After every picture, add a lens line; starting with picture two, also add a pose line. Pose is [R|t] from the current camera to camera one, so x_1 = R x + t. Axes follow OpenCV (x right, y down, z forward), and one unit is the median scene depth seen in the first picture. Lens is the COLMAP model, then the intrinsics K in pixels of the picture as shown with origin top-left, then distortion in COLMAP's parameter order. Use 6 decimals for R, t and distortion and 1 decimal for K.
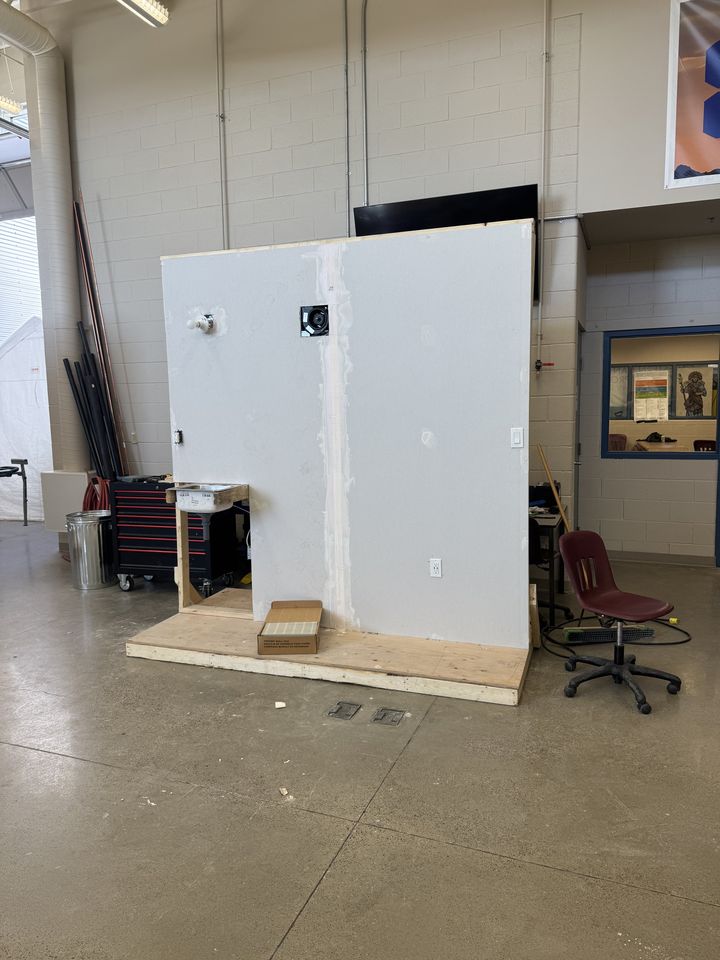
lens RADIAL K [[693.0, 0, 360.0], [0, 693.0, 480.0], [0, 0, 1]] dist [0.081447, -0.072670]
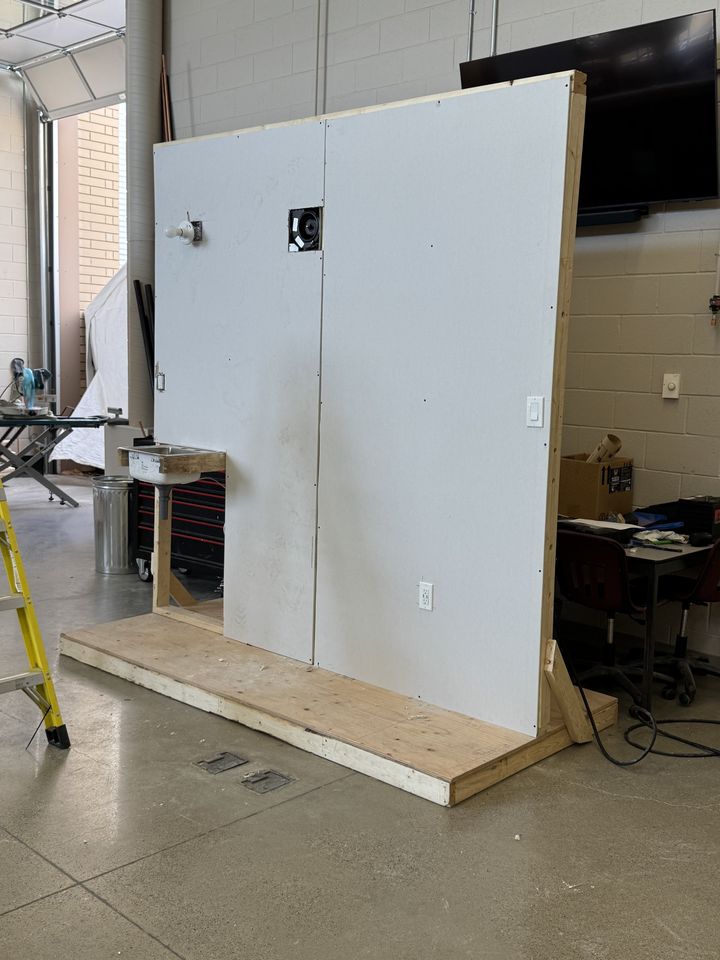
lens RADIAL K [[1028.3, 0, 359.7], [0, 1028.3, 495.8], [0, 0, 1]] dist [0.069688, -0.005623]
pose [[0.922391, 0.103338, -0.372177, 0.405961], [-0.095719, 0.994646, 0.038944, -0.004063], [0.374209, -0.000298, 0.927344, 0.039500]]
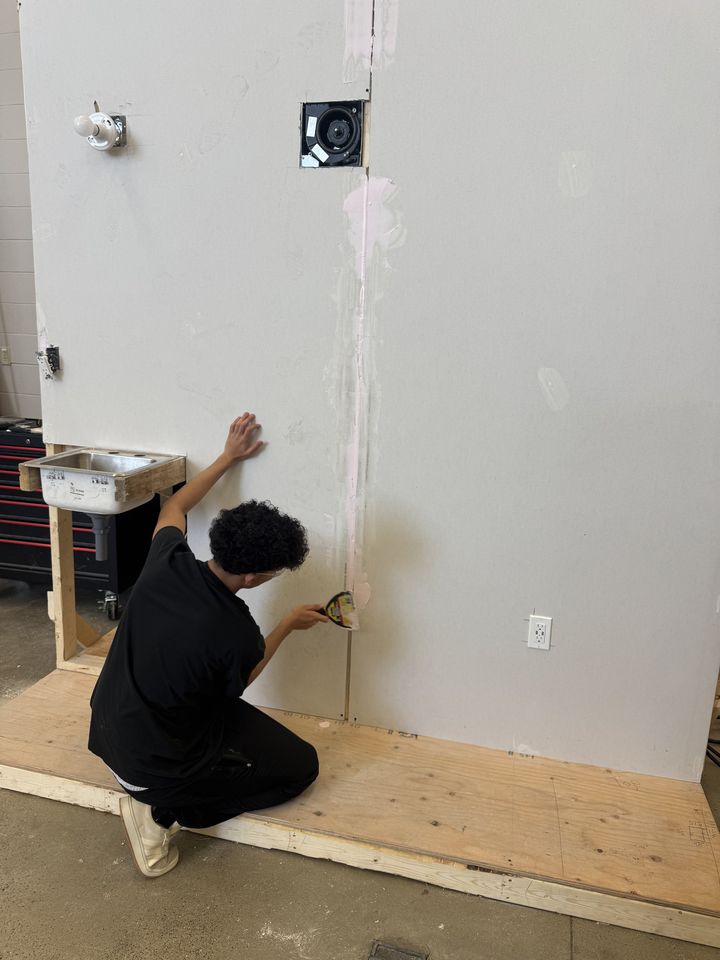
lens RADIAL K [[685.2, 0, 350.5], [0, 685.2, 482.4], [0, 0, 1]] dist [0.028831, -0.072700]
pose [[0.994657, 0.034394, 0.097338, -0.089439], [-0.044374, 0.993763, 0.102303, -0.035207], [-0.093212, -0.106076, 0.989979, 0.490782]]
